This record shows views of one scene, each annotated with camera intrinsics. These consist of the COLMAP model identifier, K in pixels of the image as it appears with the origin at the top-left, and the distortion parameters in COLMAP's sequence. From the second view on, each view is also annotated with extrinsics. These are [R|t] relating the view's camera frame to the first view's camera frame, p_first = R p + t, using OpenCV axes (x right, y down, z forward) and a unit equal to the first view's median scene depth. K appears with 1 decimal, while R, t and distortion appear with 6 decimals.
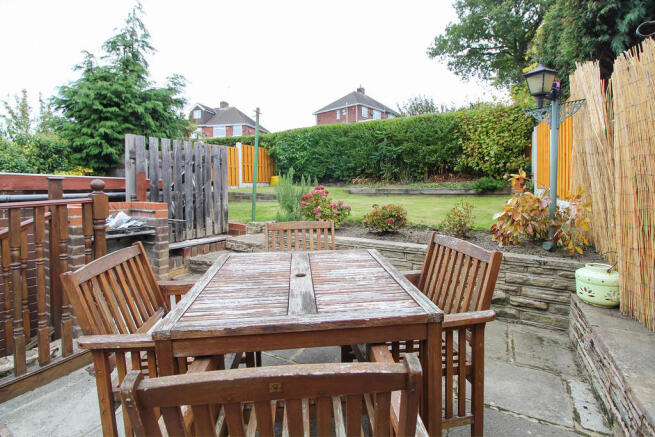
lens RADIAL K [[306.2, 0, 327.6], [0, 306.2, 198.1], [0, 0, 1]] dist [-0.012401, -0.000155]
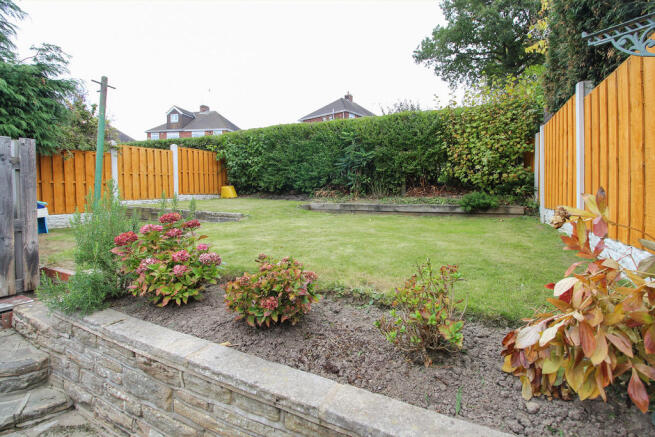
lens RADIAL K [[309.5, 0, 331.2], [0, 309.5, 202.3], [0, 0, 1]] dist [-0.014129, -0.000516]
pose [[0.998916, 0.006518, 0.046087, 0.092063], [-0.005871, 0.999882, -0.014167, -0.022444], [-0.046174, 0.013881, 0.998837, 0.189478]]
